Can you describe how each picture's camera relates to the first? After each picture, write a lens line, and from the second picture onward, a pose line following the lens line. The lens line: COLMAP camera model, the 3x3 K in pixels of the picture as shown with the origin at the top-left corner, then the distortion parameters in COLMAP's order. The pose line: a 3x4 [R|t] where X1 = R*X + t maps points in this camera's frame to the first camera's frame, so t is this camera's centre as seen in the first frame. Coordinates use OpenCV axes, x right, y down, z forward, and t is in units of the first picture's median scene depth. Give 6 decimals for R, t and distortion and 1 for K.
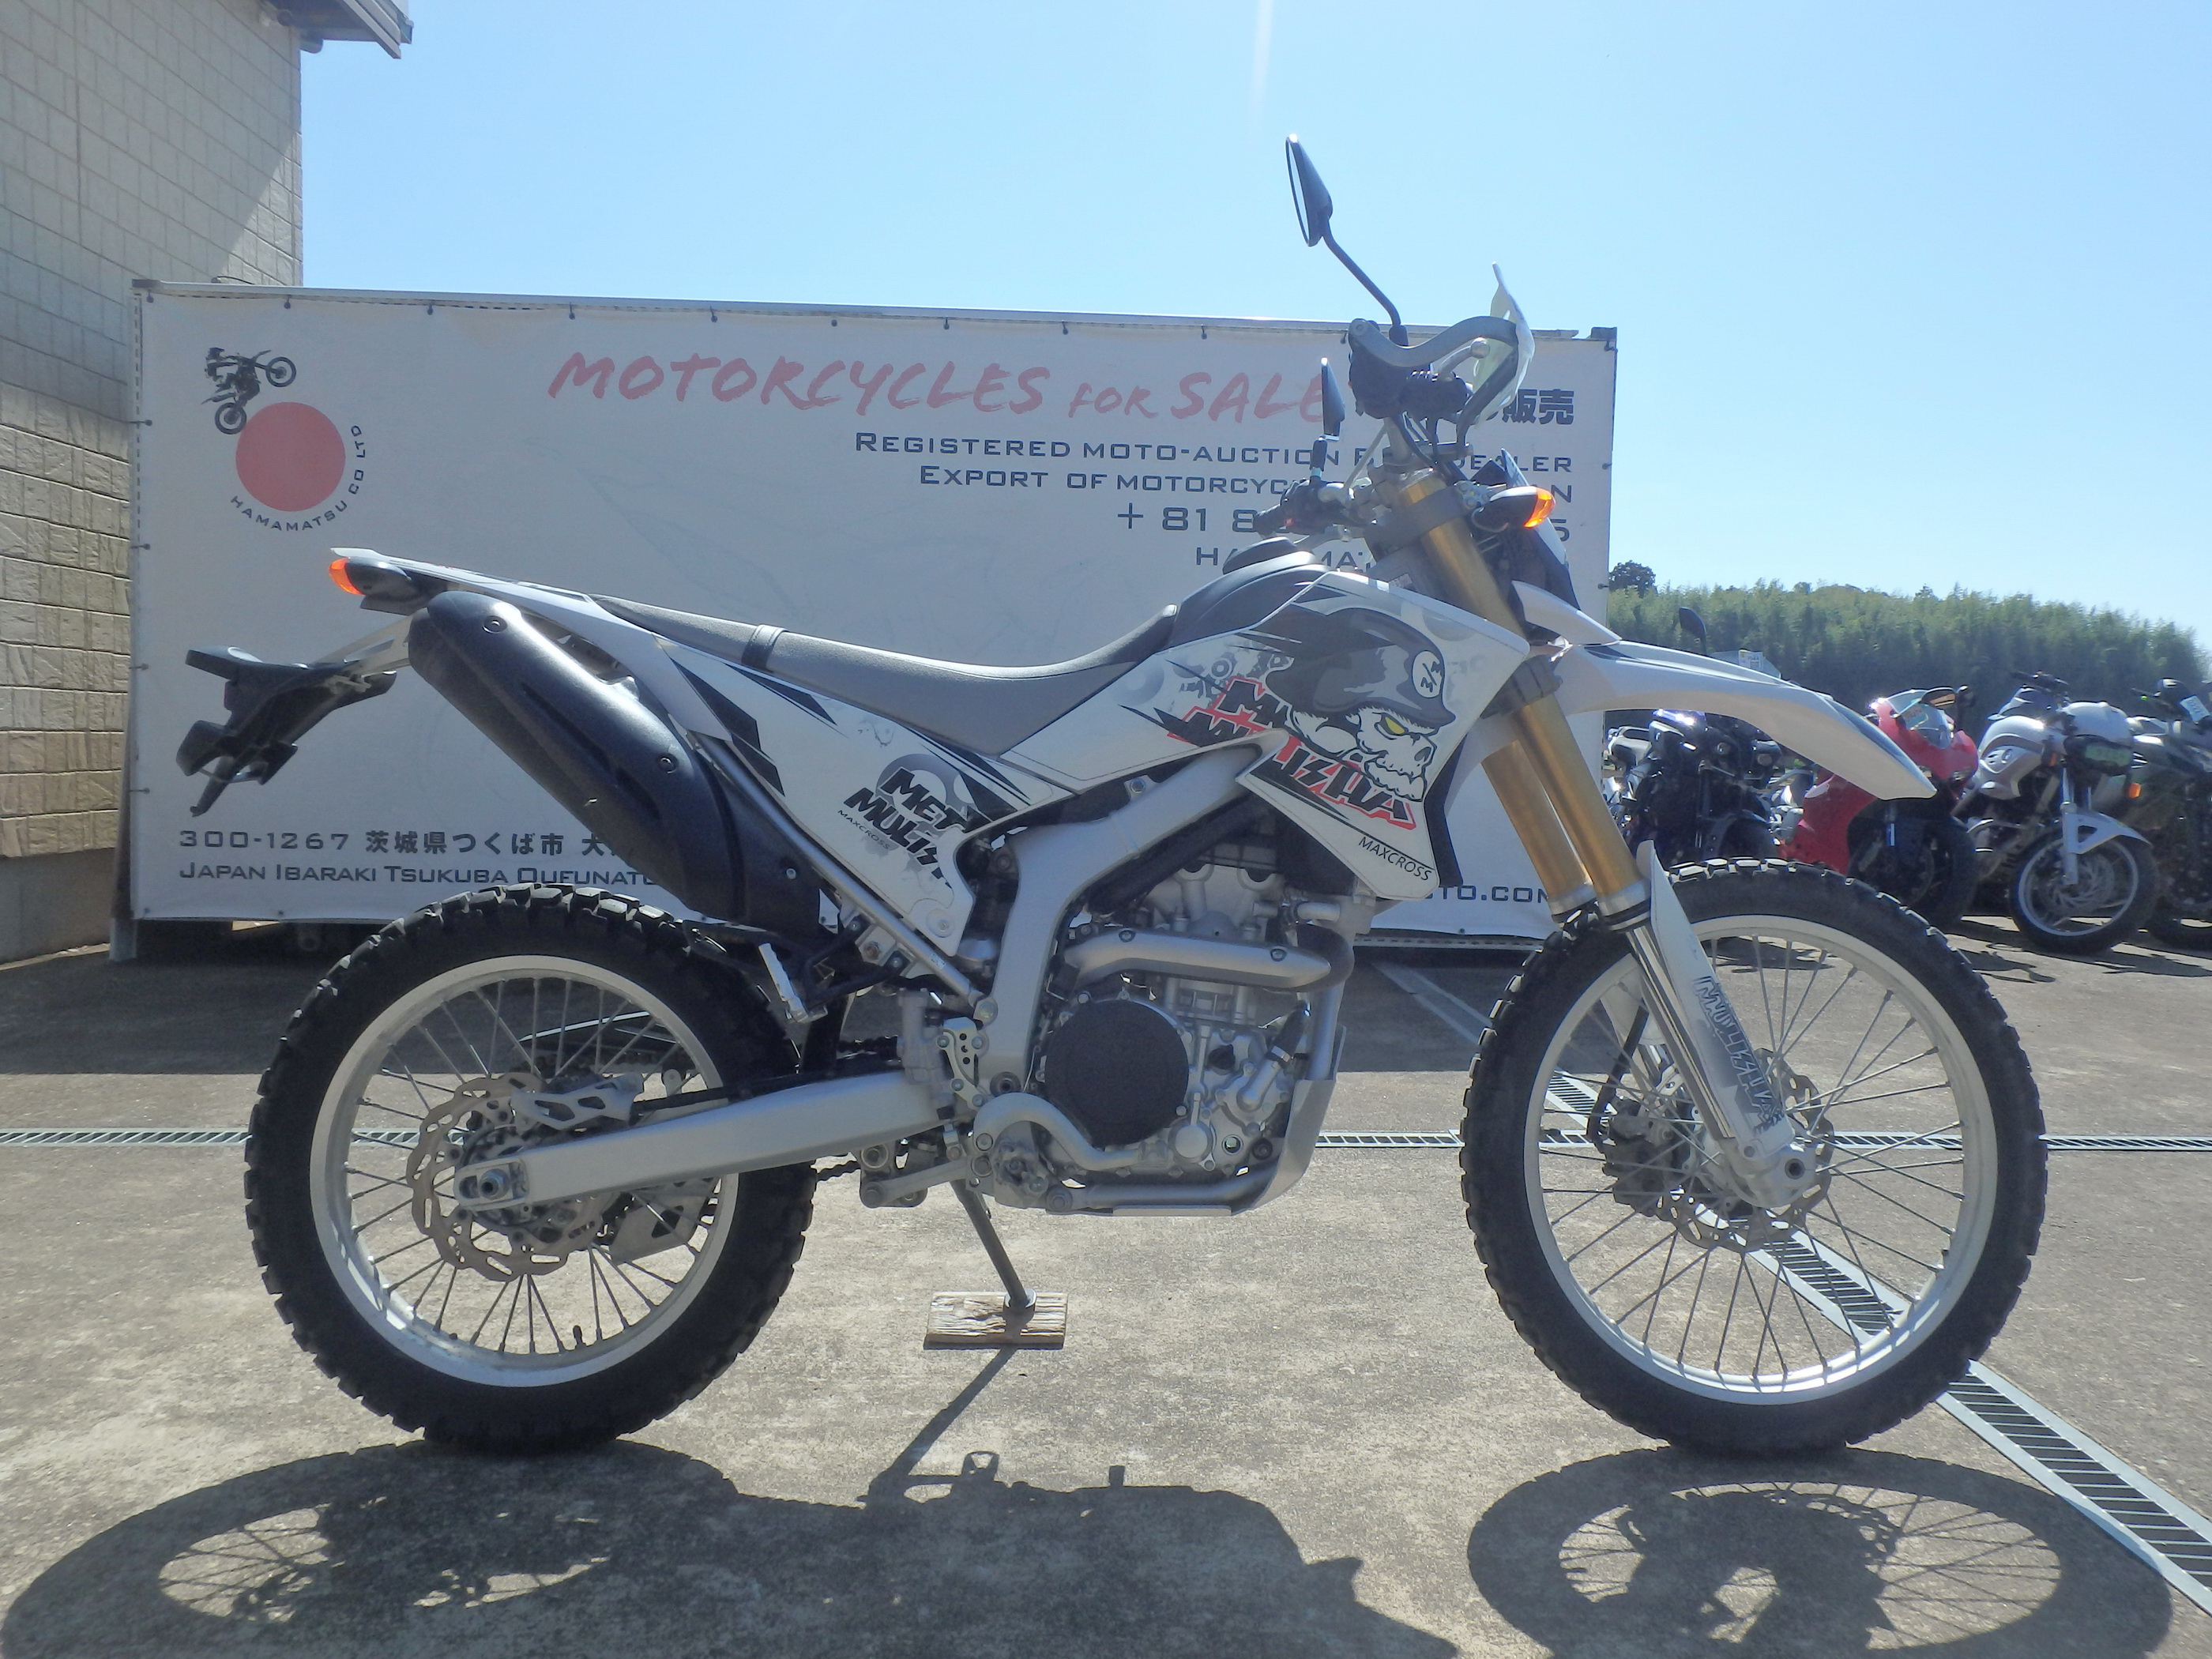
lens RADIAL K [[1695.1, 0, 1128.0], [0, 1695.1, 778.1], [0, 0, 1]] dist [-0.007578, 0.006495]
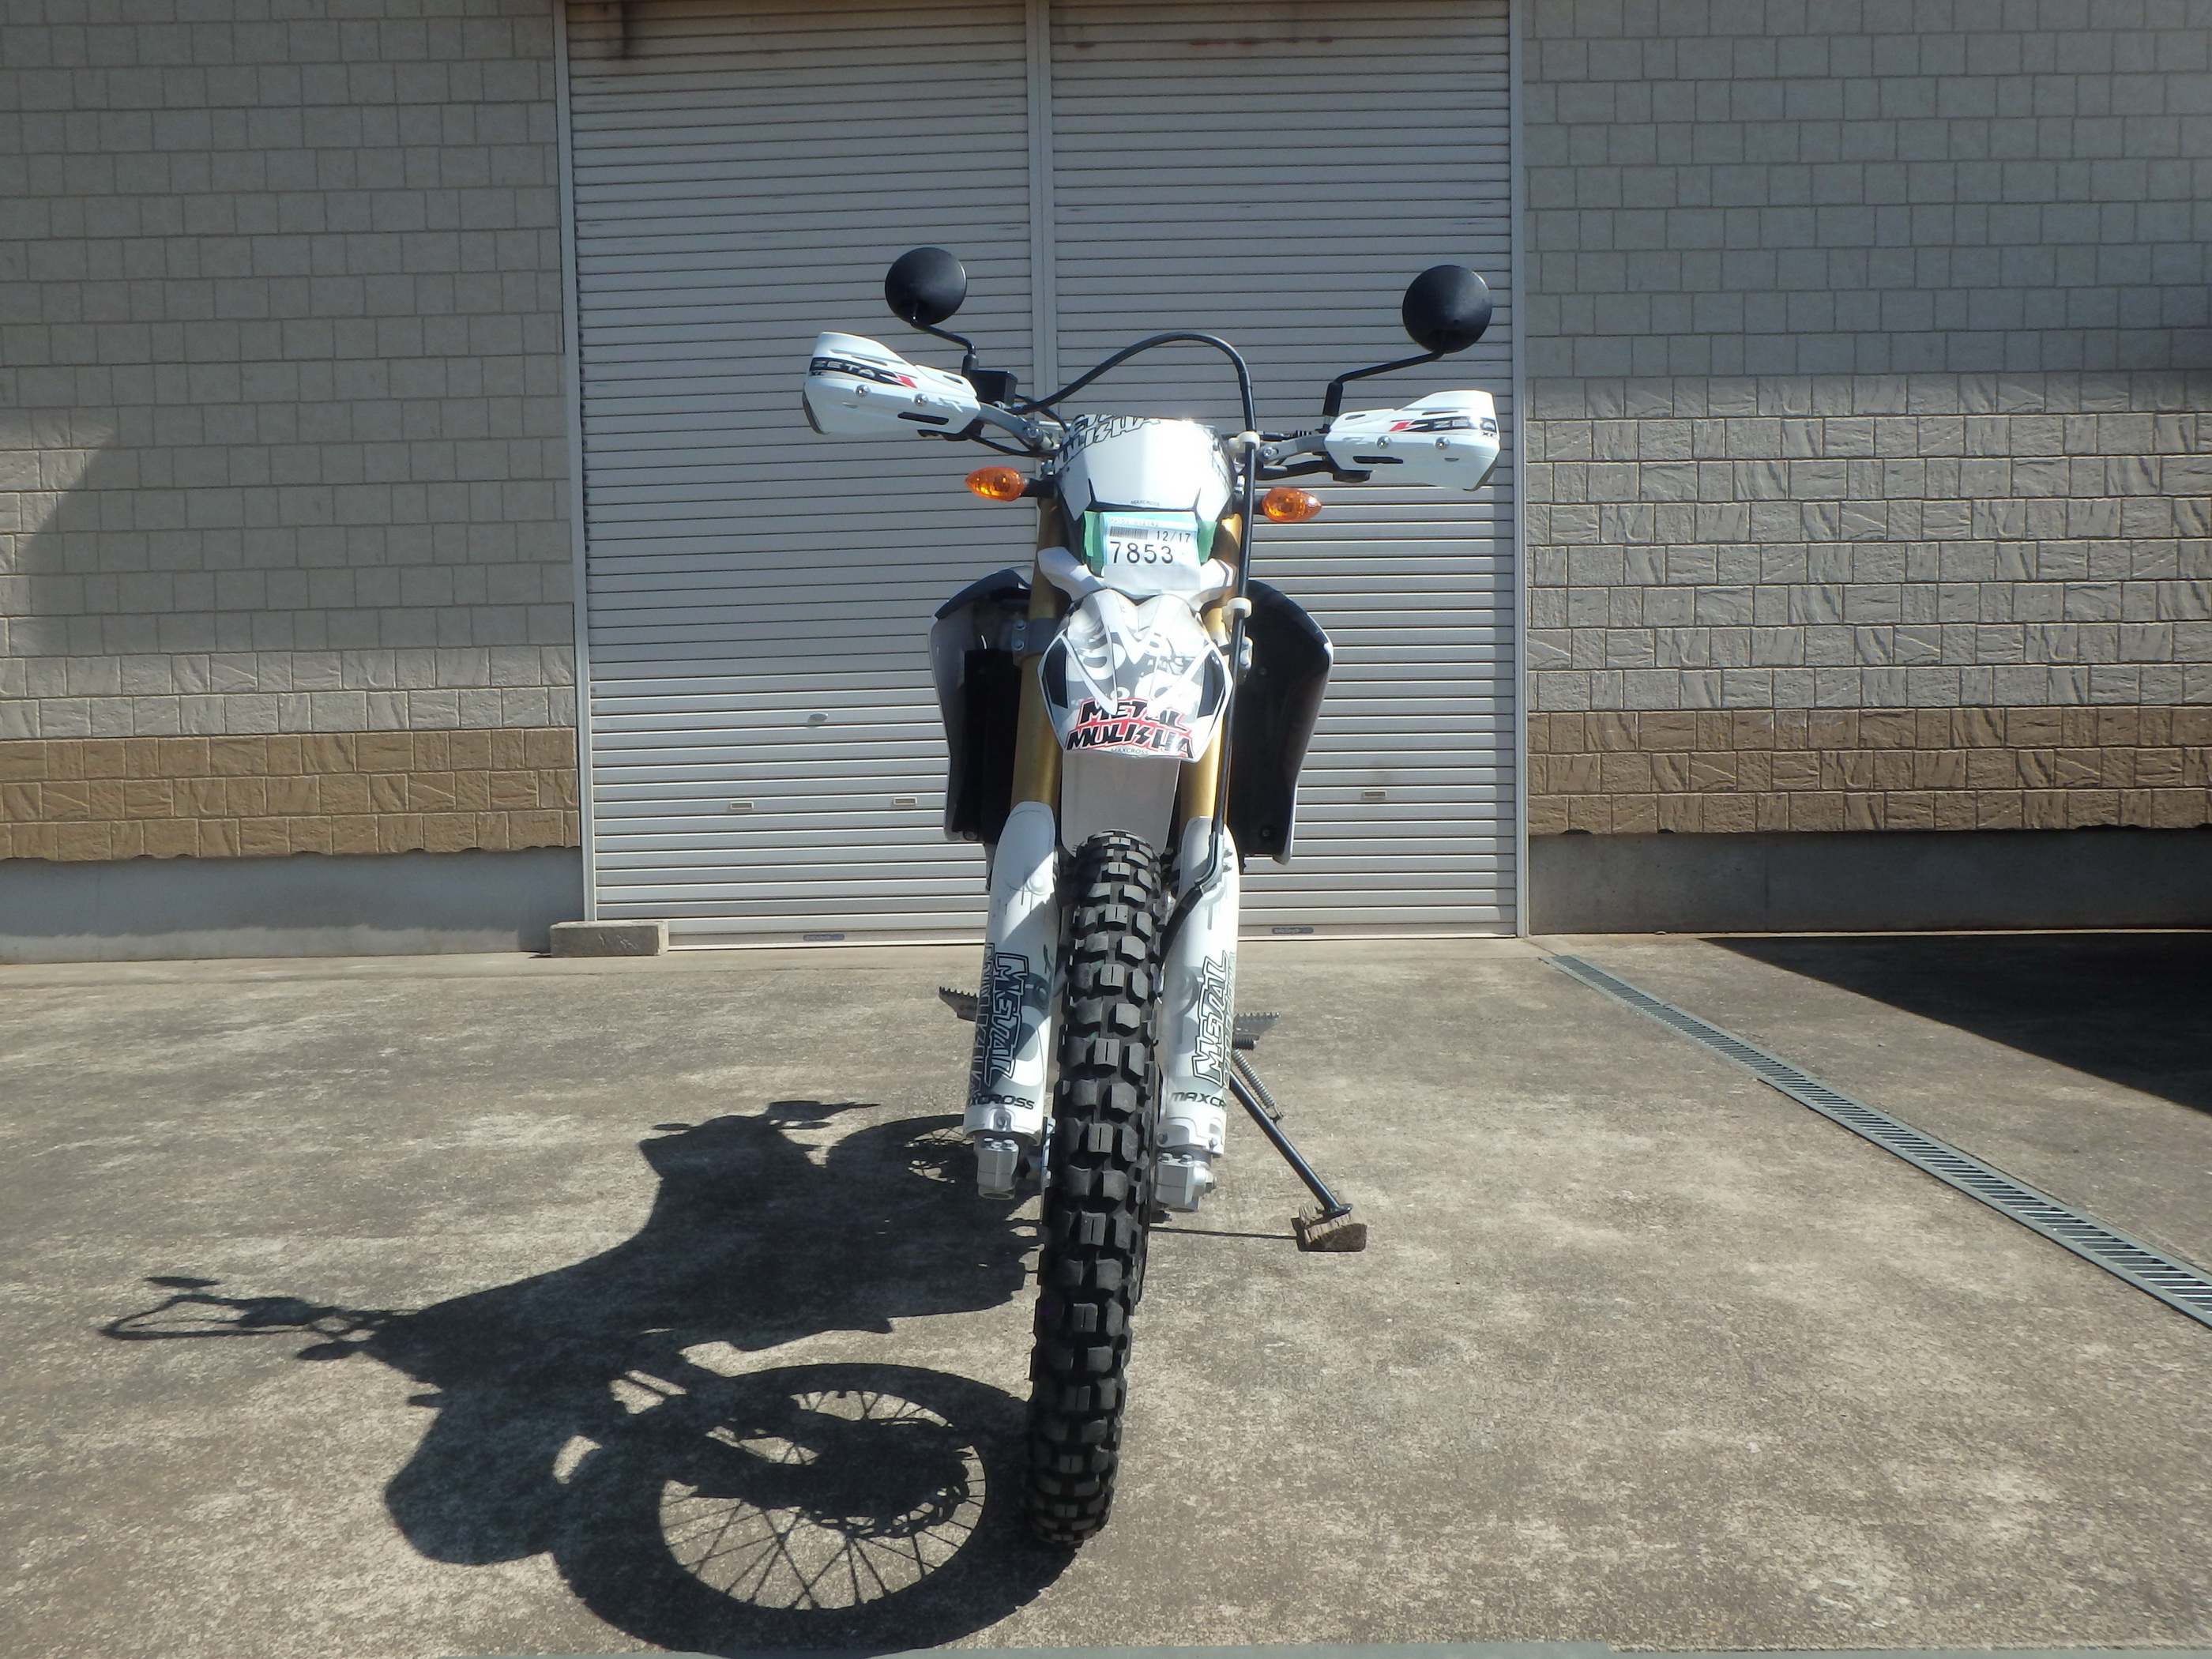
lens RADIAL K [[1695.1, 0, 1103.5], [0, 1695.1, 805.3], [0, 0, 1]] dist [-0.007578, 0.006495]
pose [[-0.041881, 0.037261, -0.998428, 1.216450], [-0.003385, 0.999293, 0.037435, 0.000210], [0.999117, 0.004947, -0.041725, 1.034720]]
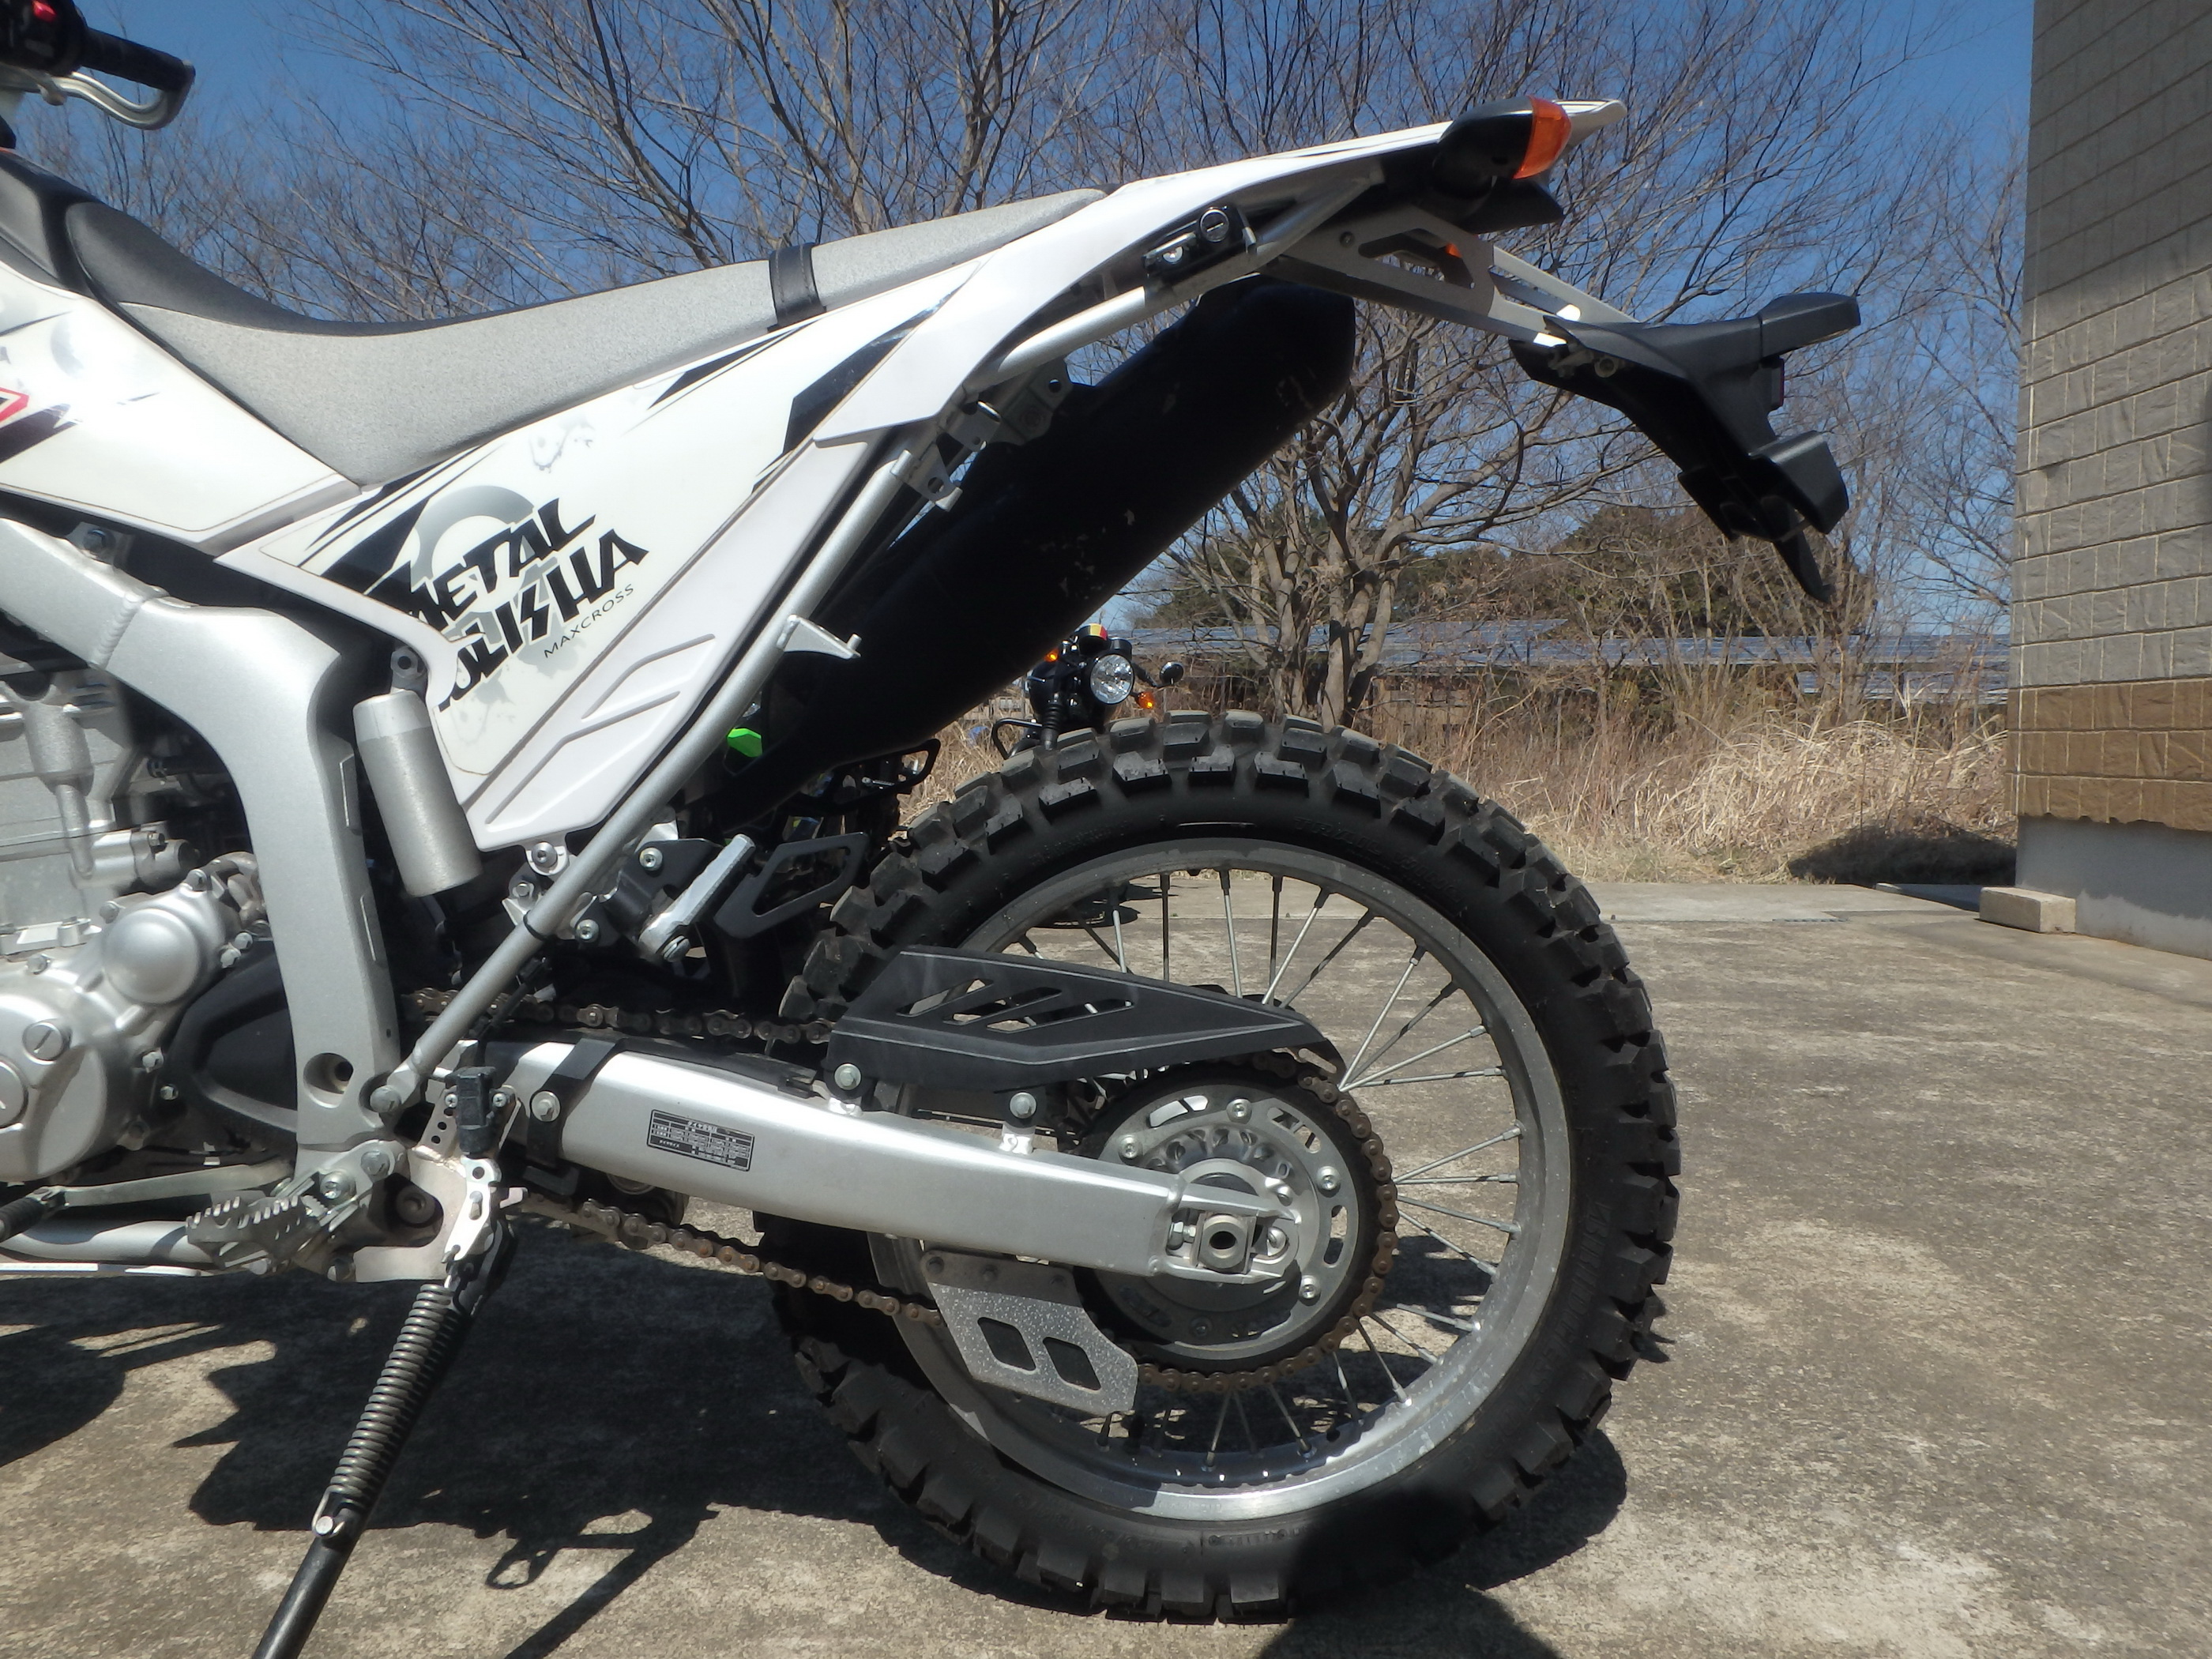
lens RADIAL K [[1695.1, 0, 1131.4], [0, 1695.1, 833.4], [0, 0, 1]] dist [-0.007578, 0.006495]
pose [[-0.999601, -0.010340, 0.026269, -0.328905], [-0.008326, 0.997100, 0.075642, 0.059290], [-0.026975, 0.075393, -0.996789, 1.567349]]
